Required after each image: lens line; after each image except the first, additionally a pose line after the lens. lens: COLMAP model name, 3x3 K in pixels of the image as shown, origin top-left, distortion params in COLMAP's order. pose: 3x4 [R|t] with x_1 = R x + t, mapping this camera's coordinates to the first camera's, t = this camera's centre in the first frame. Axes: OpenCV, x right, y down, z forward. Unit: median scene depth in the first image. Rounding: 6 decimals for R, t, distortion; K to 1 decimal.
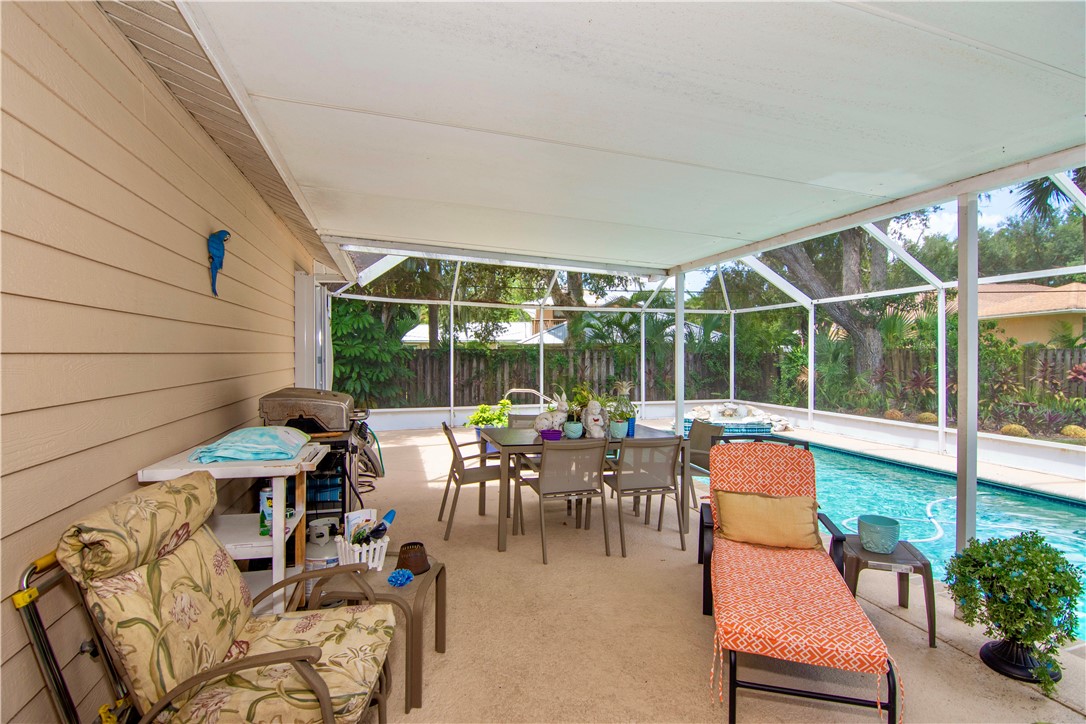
lens RADIAL K [[526.5, 0, 543.5], [0, 526.5, 353.7], [0, 0, 1]] dist [-0.002065, -0.015962]
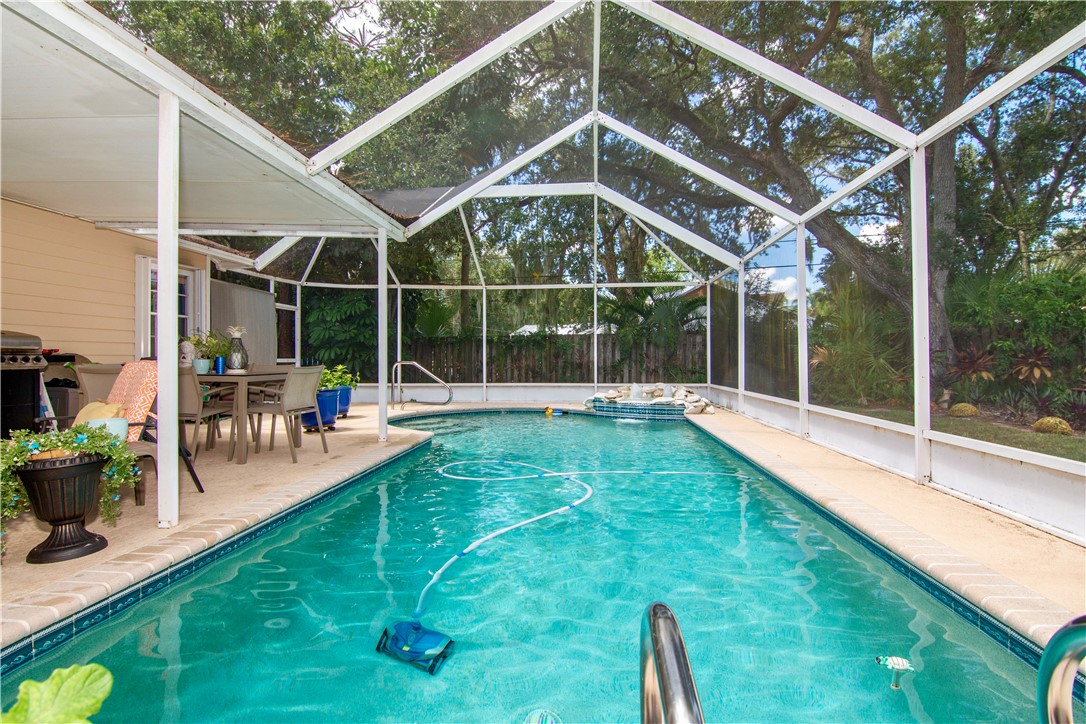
lens RADIAL K [[534.6, 0, 540.3], [0, 534.6, 355.6], [0, 0, 1]] dist [0.001478, -0.019299]
pose [[0.928931, -0.006868, -0.370190, 0.539875], [0.004245, 0.999960, -0.007899, 0.058965], [0.370229, 0.005766, 0.928922, 0.100147]]
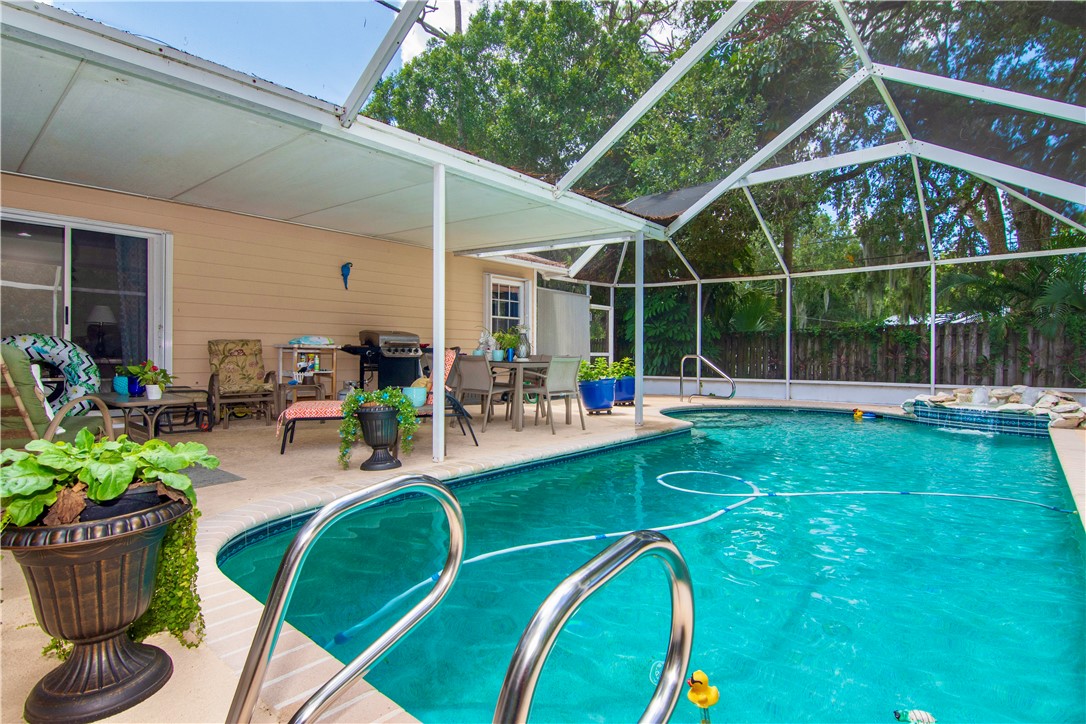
lens RADIAL K [[545.0, 0, 540.8], [0, 545.0, 358.0], [0, 0, 1]] dist [-0.016681, -0.000361]
pose [[0.533456, 0.003624, -0.845820, 0.655121], [-0.003838, 0.999991, 0.001865, 0.065375], [0.845819, 0.002251, 0.533465, 0.132528]]
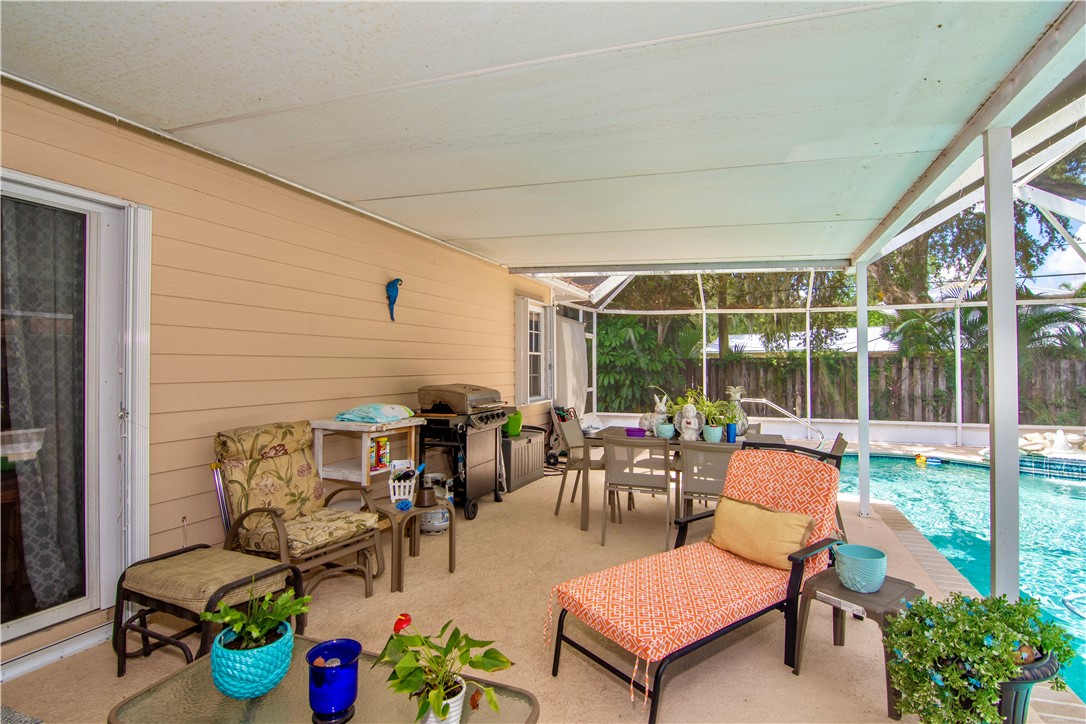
lens RADIAL K [[534.6, 0, 540.3], [0, 534.6, 355.6], [0, 0, 1]] dist [0.001478, -0.019299]
pose [[0.787844, -0.014038, -0.615715, 0.223229], [0.002149, 0.999797, -0.020045, 0.007521], [0.615871, 0.014469, 0.787714, 0.007859]]
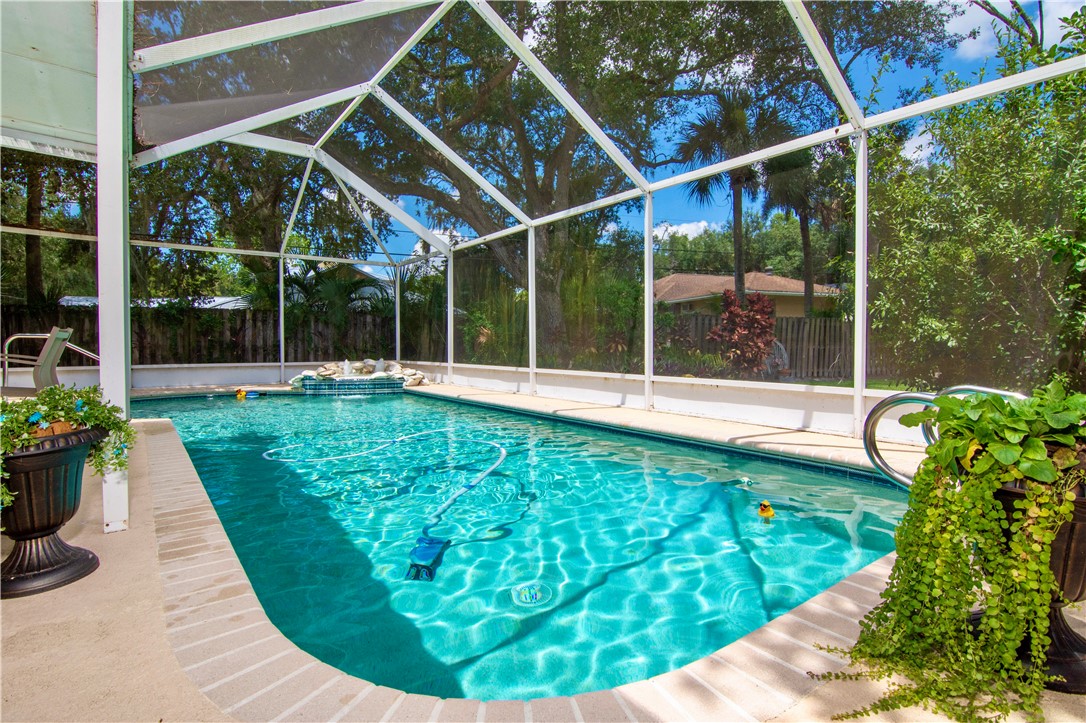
lens RADIAL K [[540.5, 0, 543.0], [0, 540.5, 361.5], [0, 0, 1]] dist [-0.008793, 0.000260]
pose [[0.933151, -0.012909, 0.359252, 0.324280], [0.001606, 0.999495, 0.031741, 0.074912], [-0.359480, -0.029042, 0.932701, 0.032434]]
